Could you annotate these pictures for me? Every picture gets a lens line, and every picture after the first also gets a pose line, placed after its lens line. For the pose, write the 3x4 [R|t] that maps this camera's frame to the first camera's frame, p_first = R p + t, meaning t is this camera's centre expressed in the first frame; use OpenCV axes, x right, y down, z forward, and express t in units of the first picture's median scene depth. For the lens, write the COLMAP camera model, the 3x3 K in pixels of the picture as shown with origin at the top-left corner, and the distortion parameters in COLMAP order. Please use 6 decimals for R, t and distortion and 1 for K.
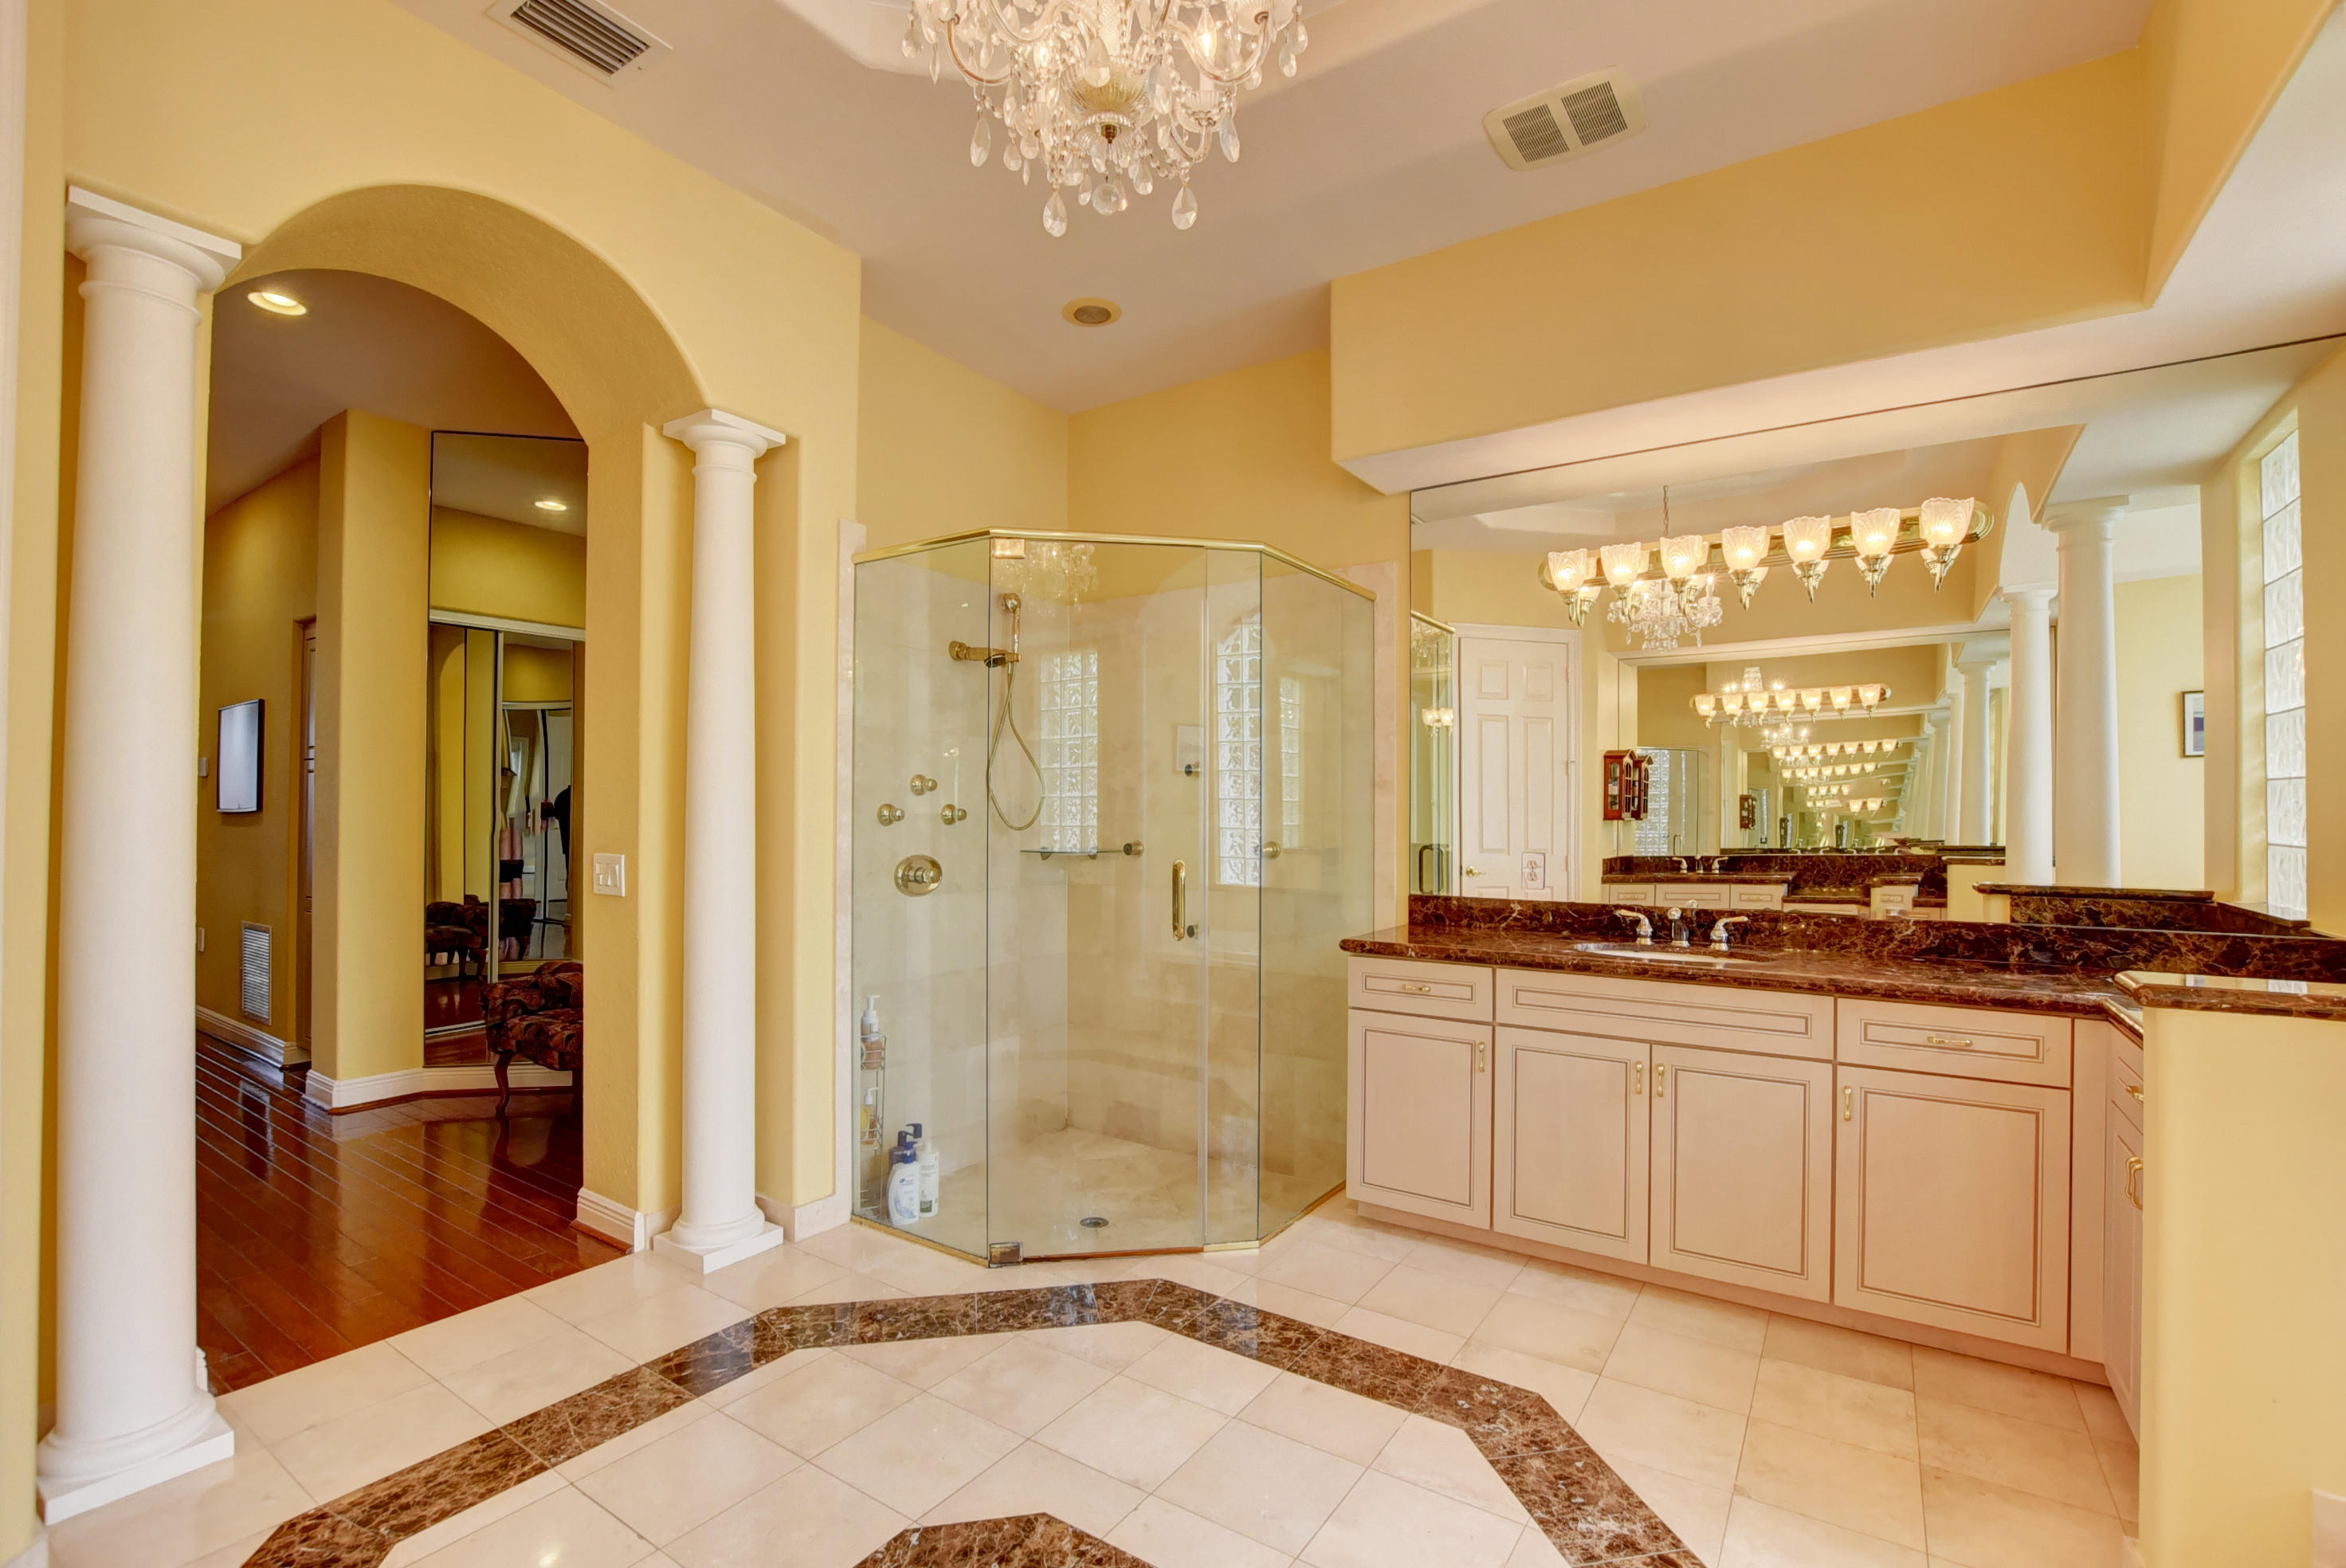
lens RADIAL K [[1051.2, 0, 1173.7], [0, 1051.2, 788.8], [0, 0, 1]] dist [-0.013469, -0.000285]
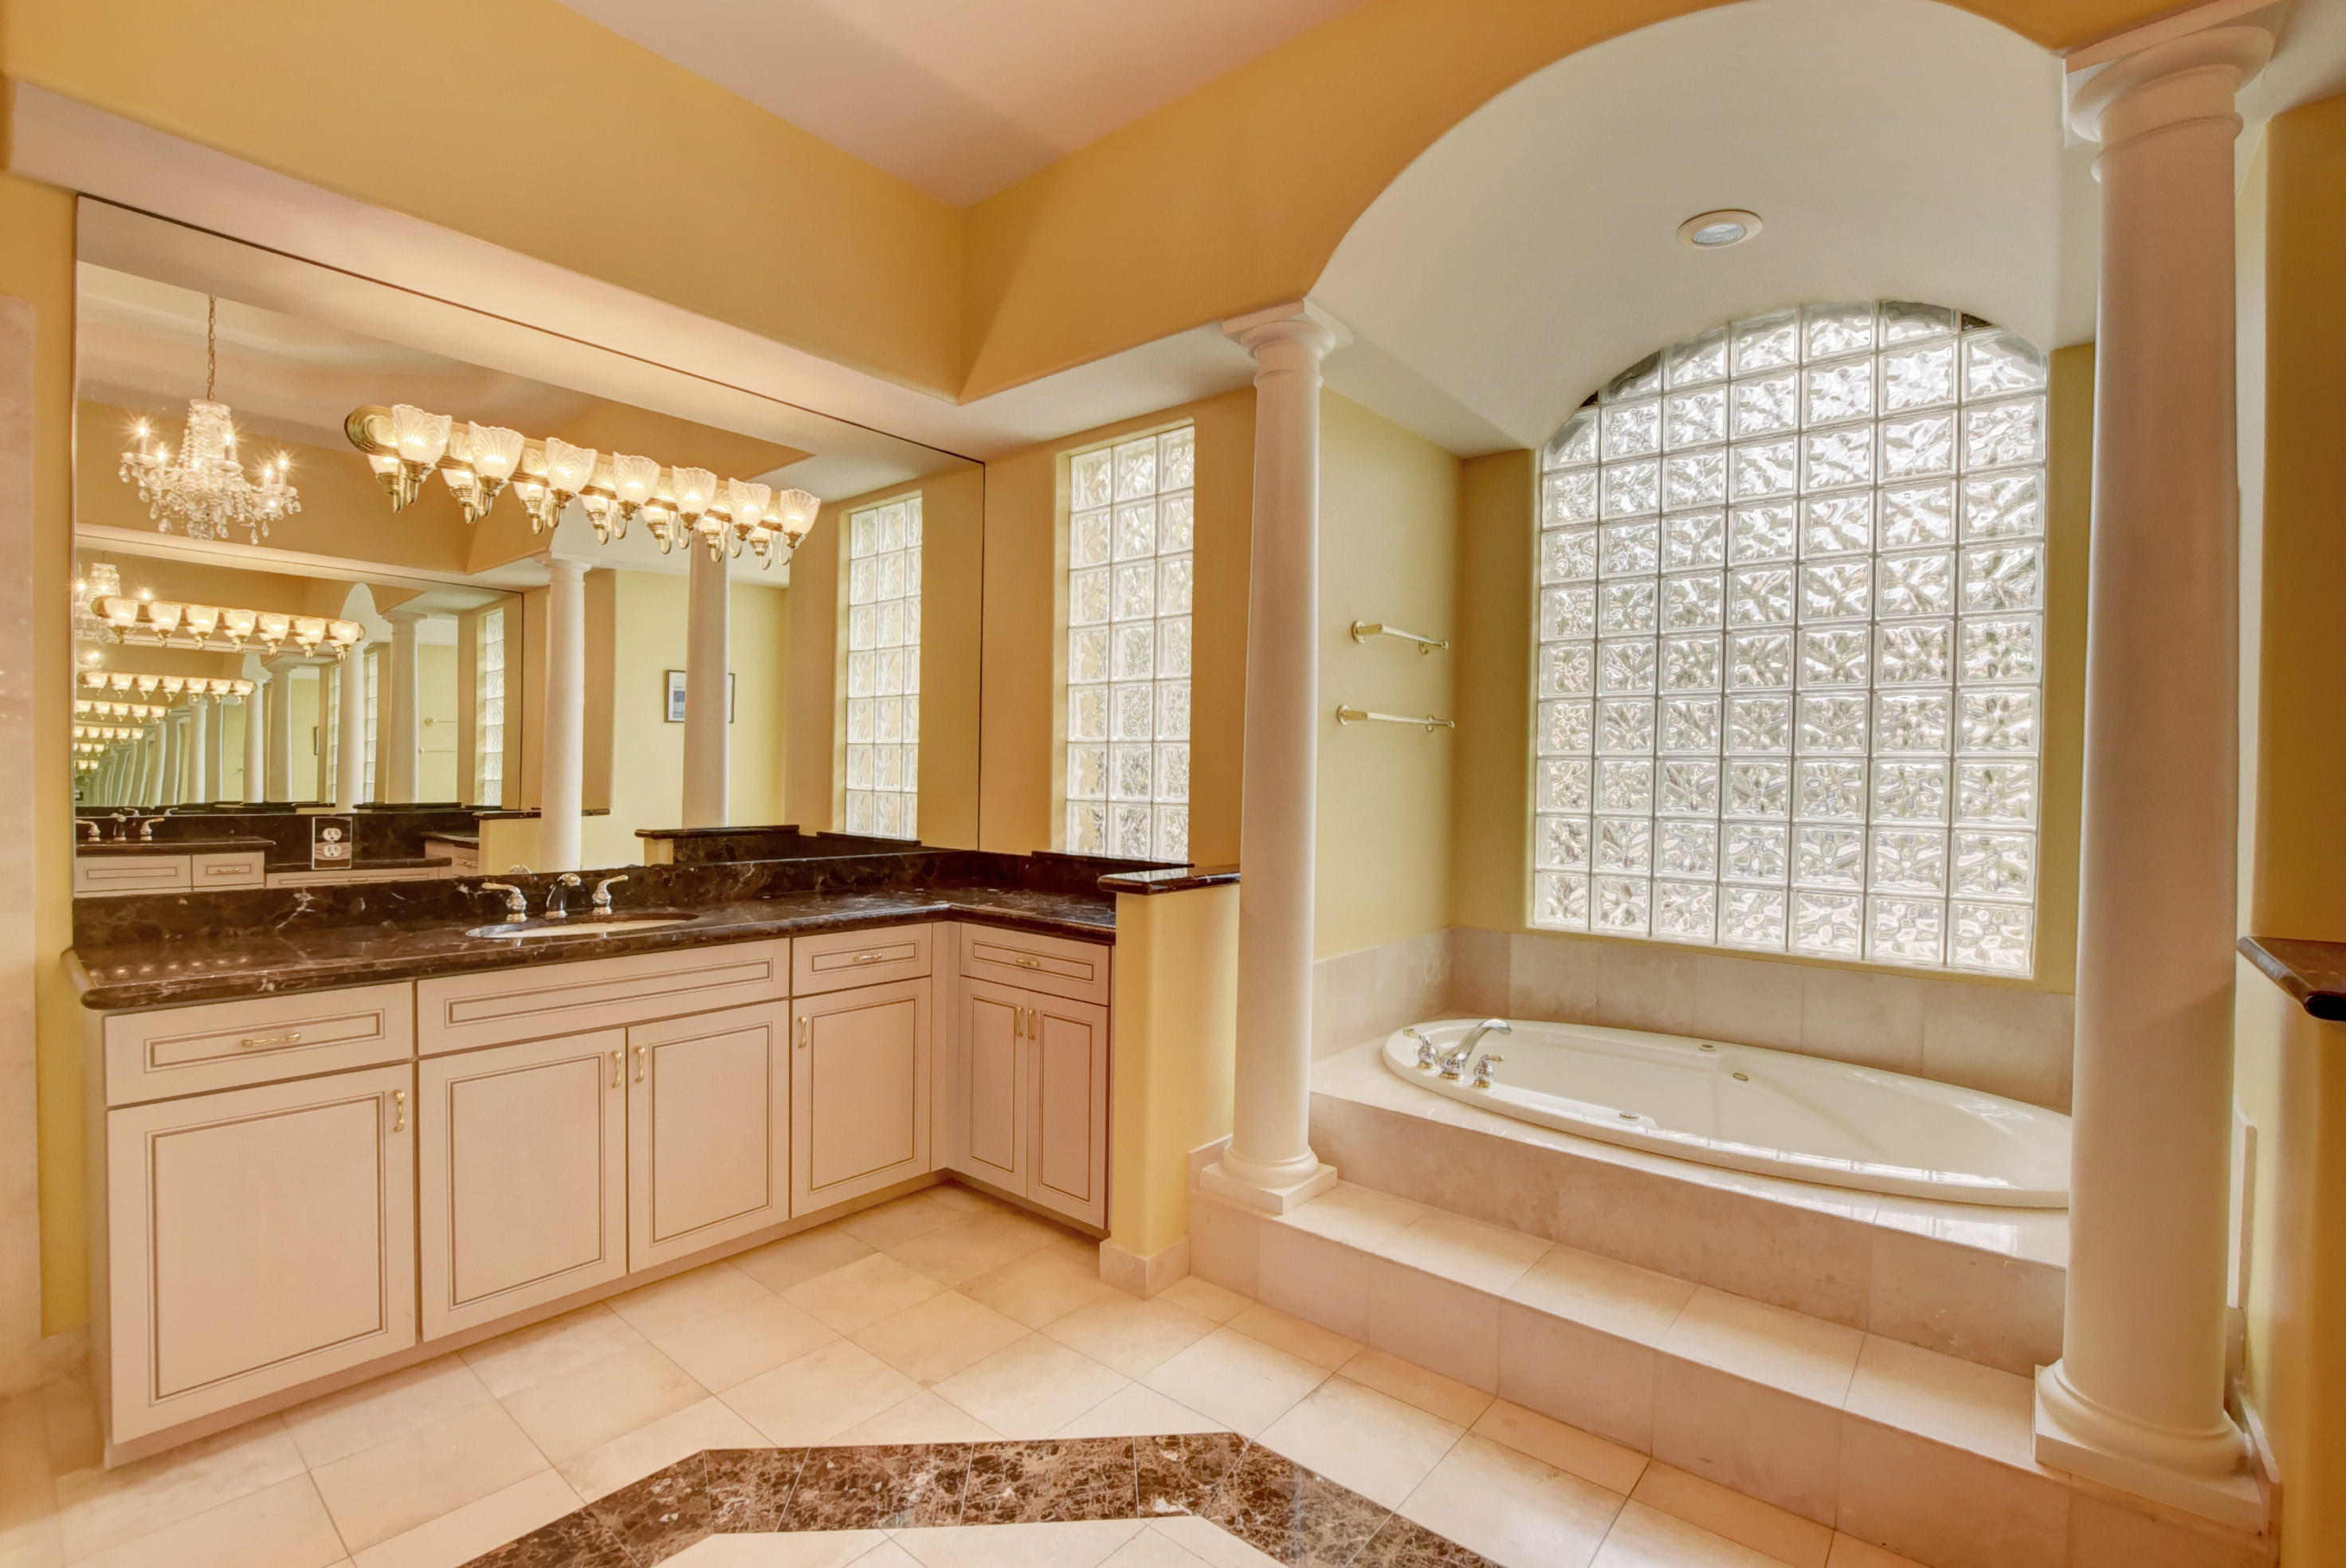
lens RADIAL K [[1051.2, 0, 1176.8], [0, 1051.2, 795.1], [0, 0, 1]] dist [-0.013469, -0.000285]
pose [[0.109650, -0.019994, 0.993769, -0.365042], [-0.034932, 0.999103, 0.023955, 0.011746], [-0.993356, -0.037341, 0.108853, 0.453979]]
